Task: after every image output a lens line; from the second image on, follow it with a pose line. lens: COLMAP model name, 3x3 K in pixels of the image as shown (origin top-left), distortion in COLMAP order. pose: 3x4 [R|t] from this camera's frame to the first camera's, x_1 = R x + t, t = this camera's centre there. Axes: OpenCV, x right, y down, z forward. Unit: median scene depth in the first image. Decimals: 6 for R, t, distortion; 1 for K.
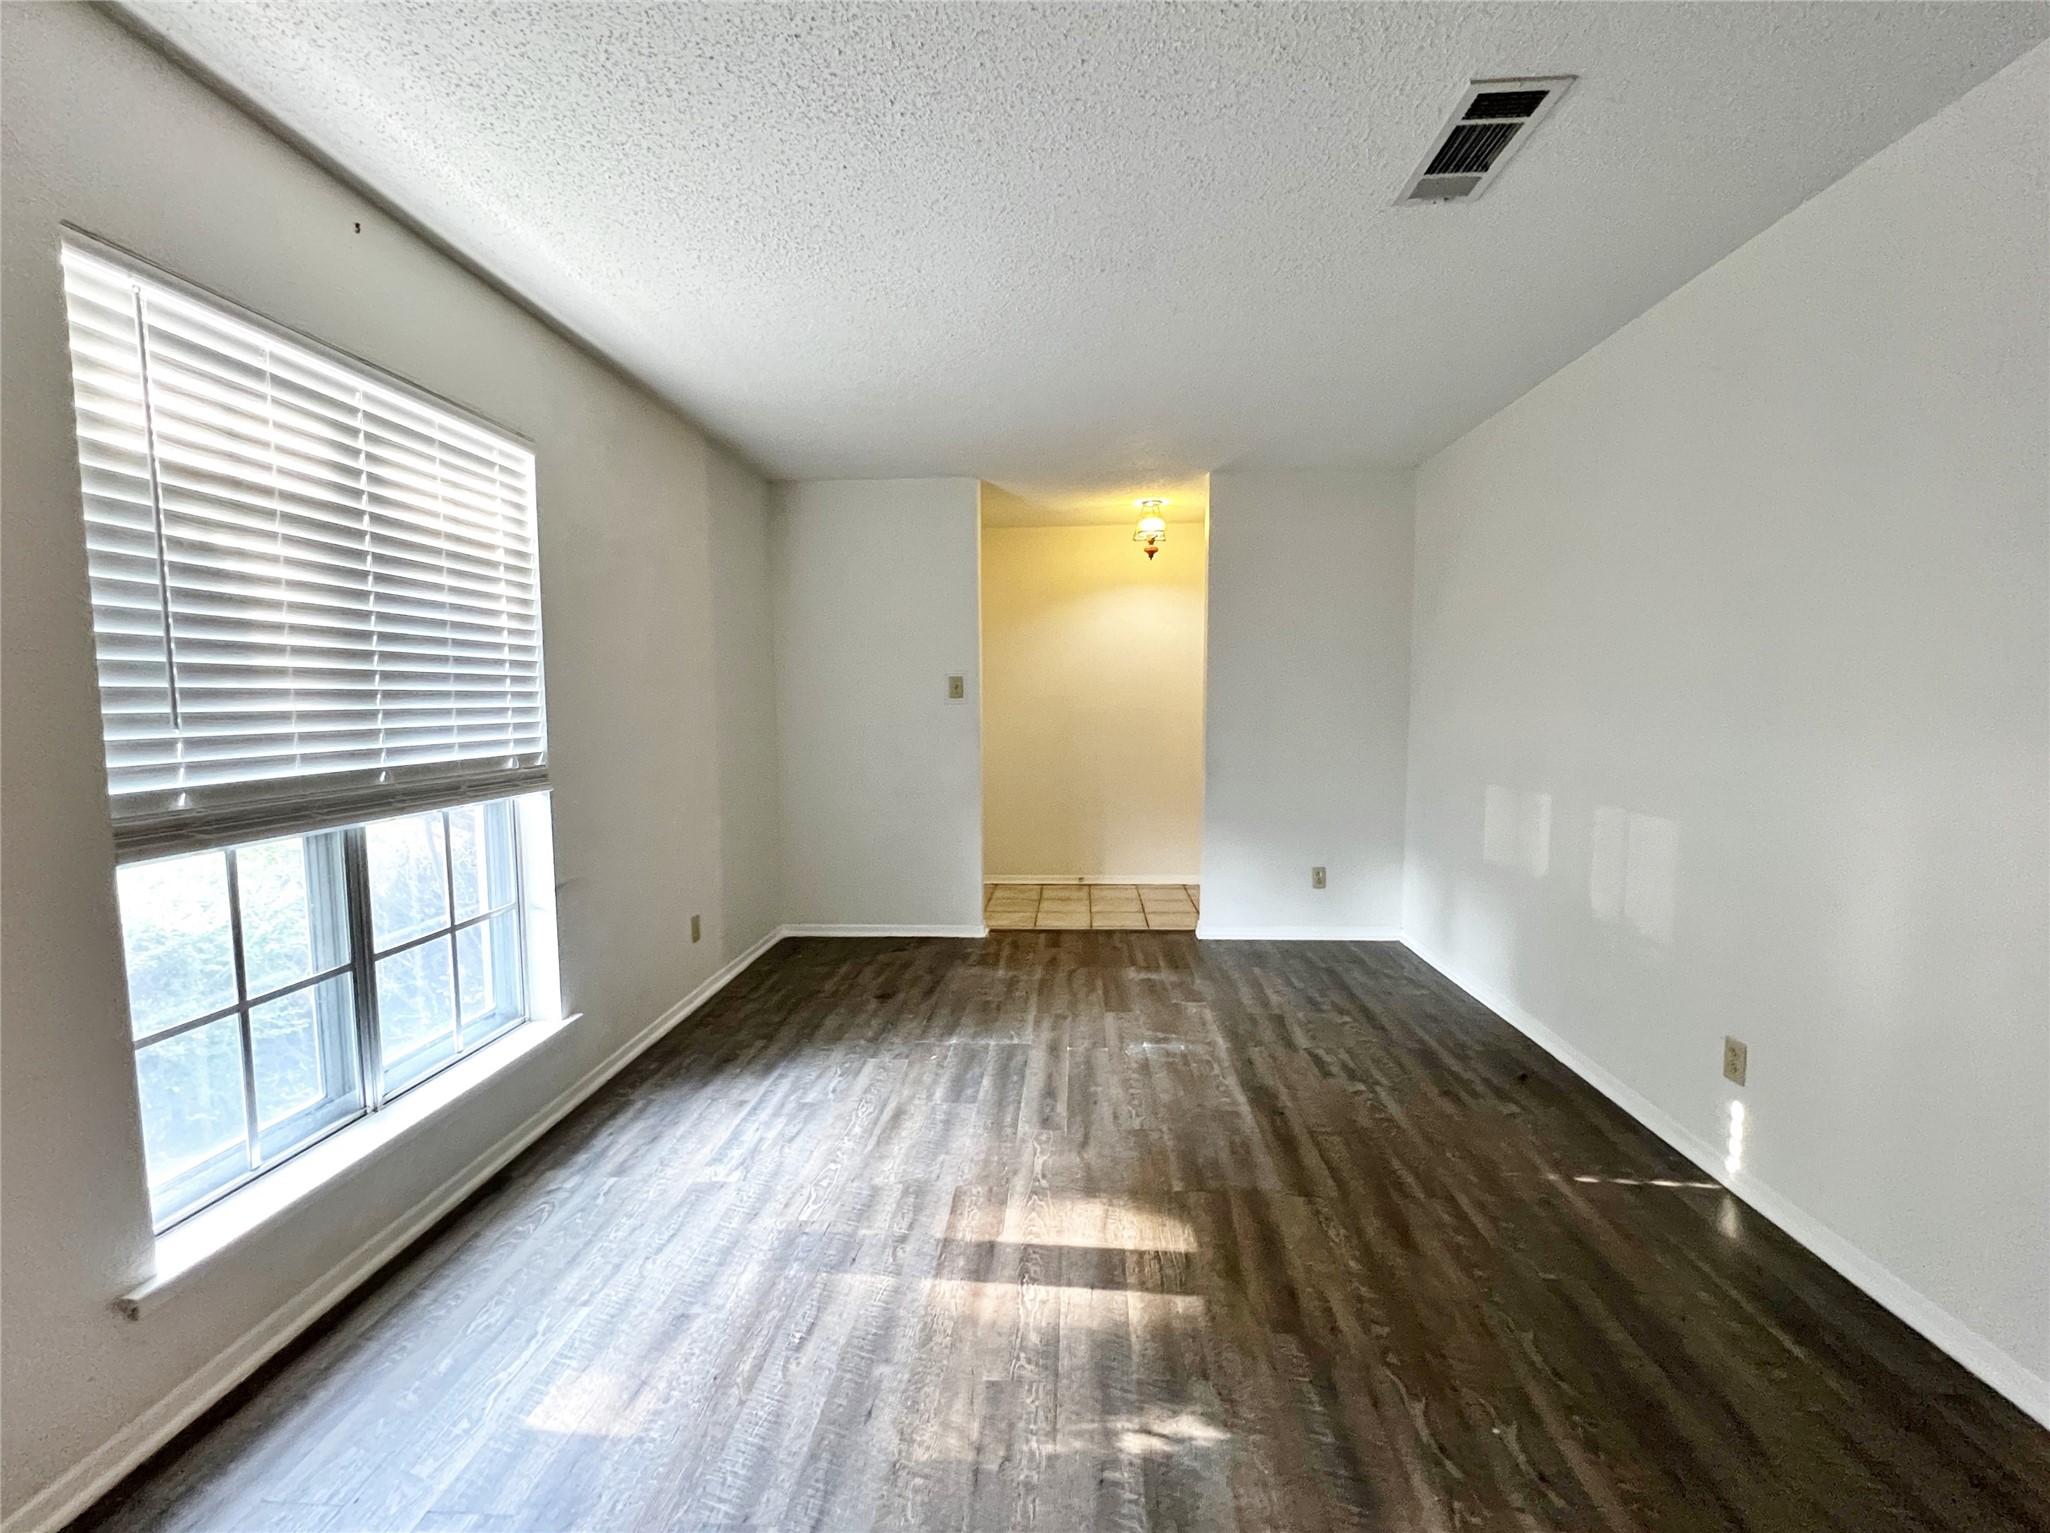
lens RADIAL K [[818.8, 0, 1025.0], [0, 818.8, 766.5], [0, 0, 1]] dist [-0.000746, -0.000115]
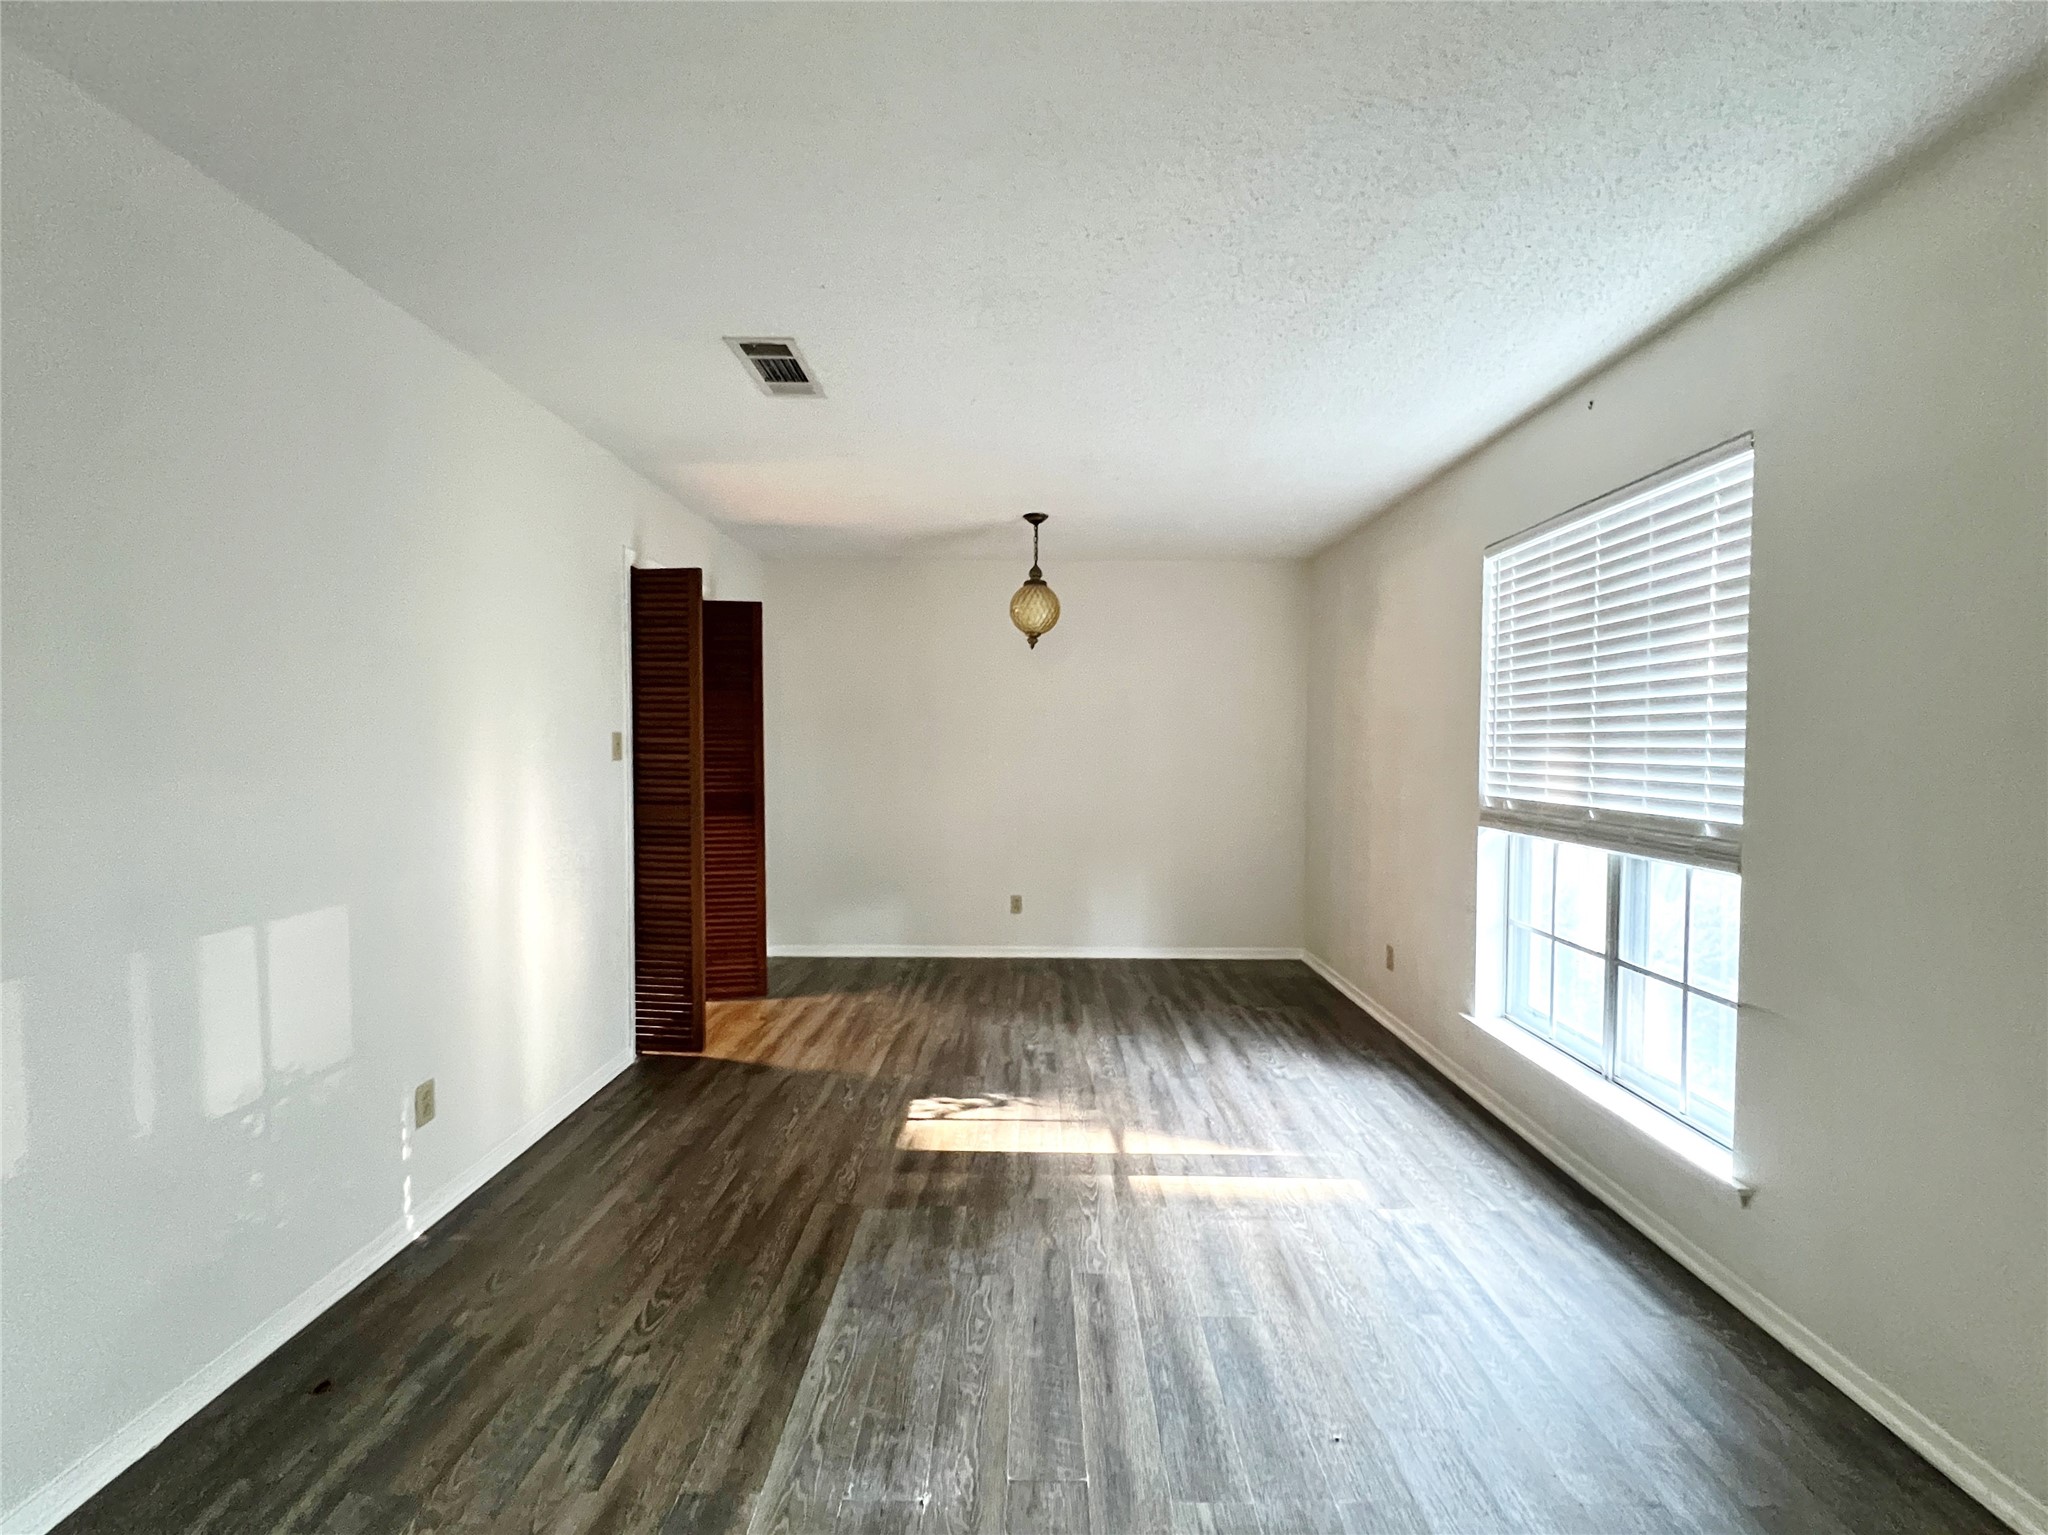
lens RADIAL K [[822.3, 0, 1024.0], [0, 822.3, 767.5], [0, 0, 1]] dist [-0.000283, -0.000033]
pose [[-0.998469, 0.001885, -0.055283, 0.145657], [-0.004386, 0.993575, 0.113095, -0.163327], [0.055141, 0.113164, -0.992045, 1.790238]]
